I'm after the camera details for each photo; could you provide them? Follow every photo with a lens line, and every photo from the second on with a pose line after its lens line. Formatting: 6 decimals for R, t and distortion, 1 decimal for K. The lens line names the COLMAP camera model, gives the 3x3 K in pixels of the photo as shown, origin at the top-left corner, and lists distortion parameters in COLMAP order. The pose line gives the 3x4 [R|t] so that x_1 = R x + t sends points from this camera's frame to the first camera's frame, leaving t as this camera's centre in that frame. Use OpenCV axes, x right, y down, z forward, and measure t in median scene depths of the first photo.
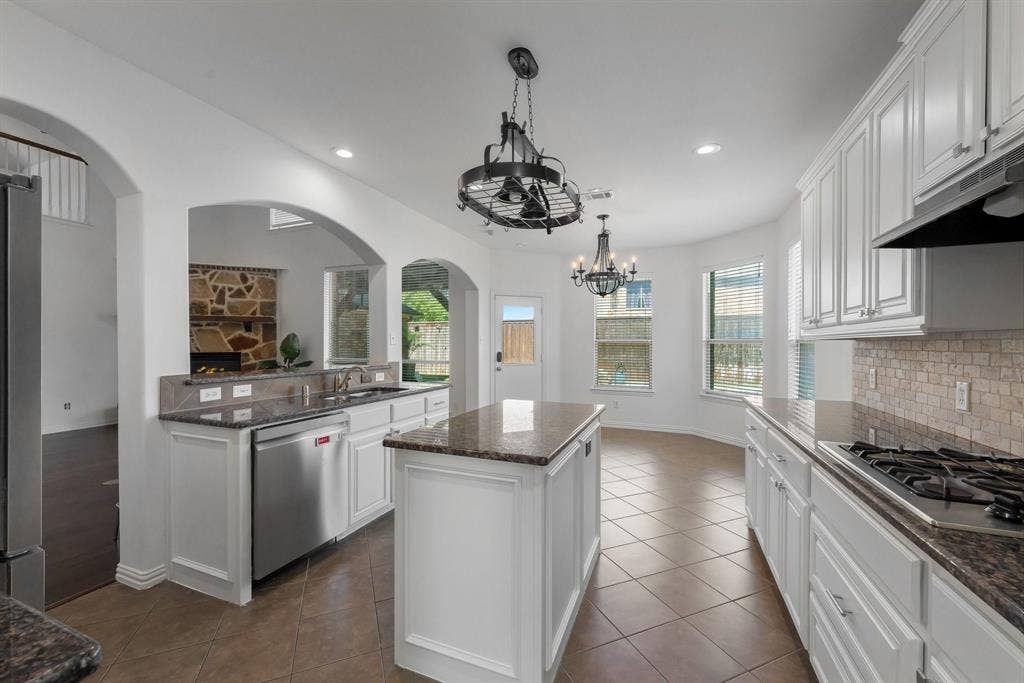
lens RADIAL K [[399.8, 0, 509.2], [0, 399.8, 338.5], [0, 0, 1]] dist [-0.000186, 0.000269]
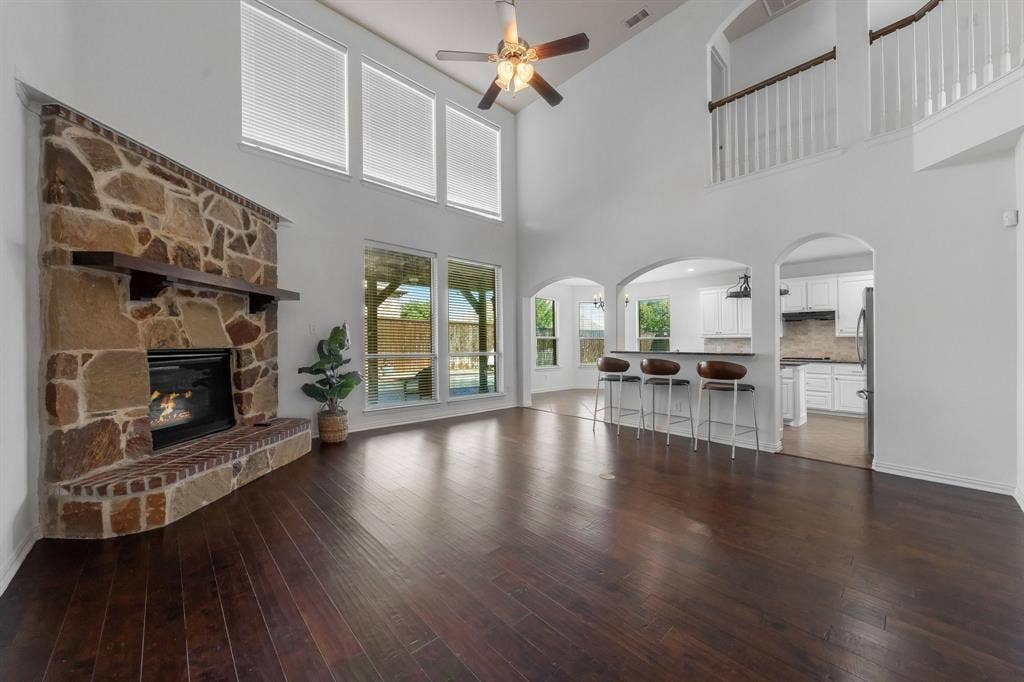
lens RADIAL K [[374.9, 0, 501.2], [0, 374.9, 331.8], [0, 0, 1]] dist [0.005504, 0.000560]
pose [[0.431621, 0.028836, 0.901594, -1.001252], [-0.015521, 0.999578, -0.024540, 0.018567], [-0.901921, -0.003402, 0.431887, 0.439125]]
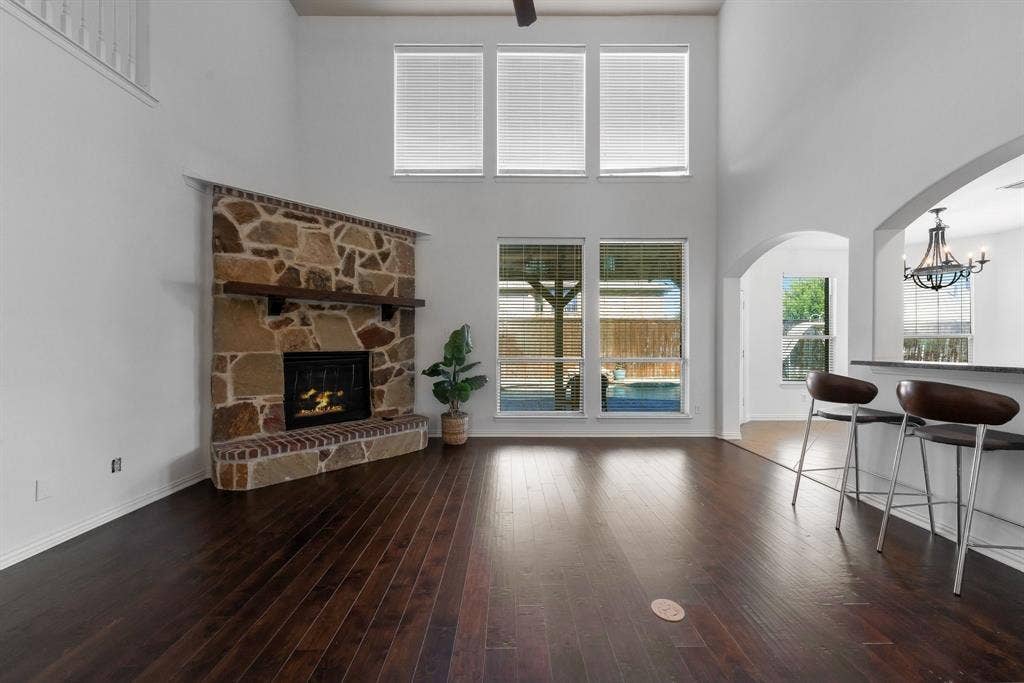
lens RADIAL K [[374.9, 0, 504.6], [0, 374.9, 338.3], [0, 0, 1]] dist [0.005504, 0.000560]
pose [[0.923895, 0.005773, 0.382601, -0.716272], [-0.003998, 0.999977, -0.005434, 0.015789], [-0.382624, 0.003490, 0.923898, 0.345168]]
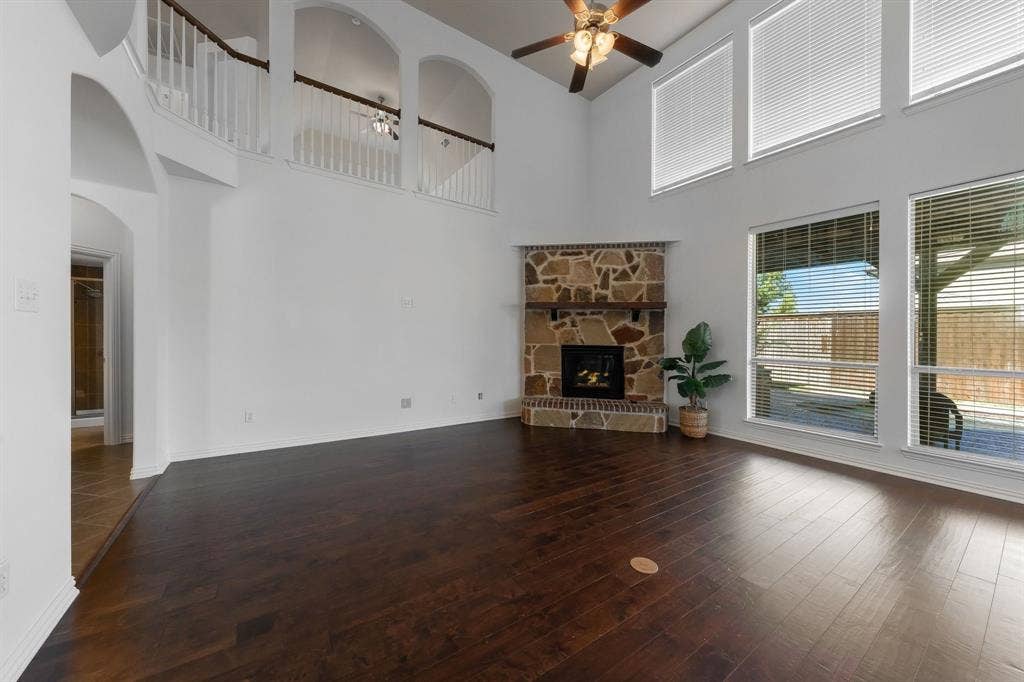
lens RADIAL K [[374.9, 0, 522.1], [0, 374.9, 339.5], [0, 0, 1]] dist [0.005504, 0.000560]
pose [[0.841502, 0.015734, -0.540025, -0.433967], [-0.011247, 0.999869, 0.011607, 0.013923], [0.540137, -0.003693, 0.841569, 0.231317]]
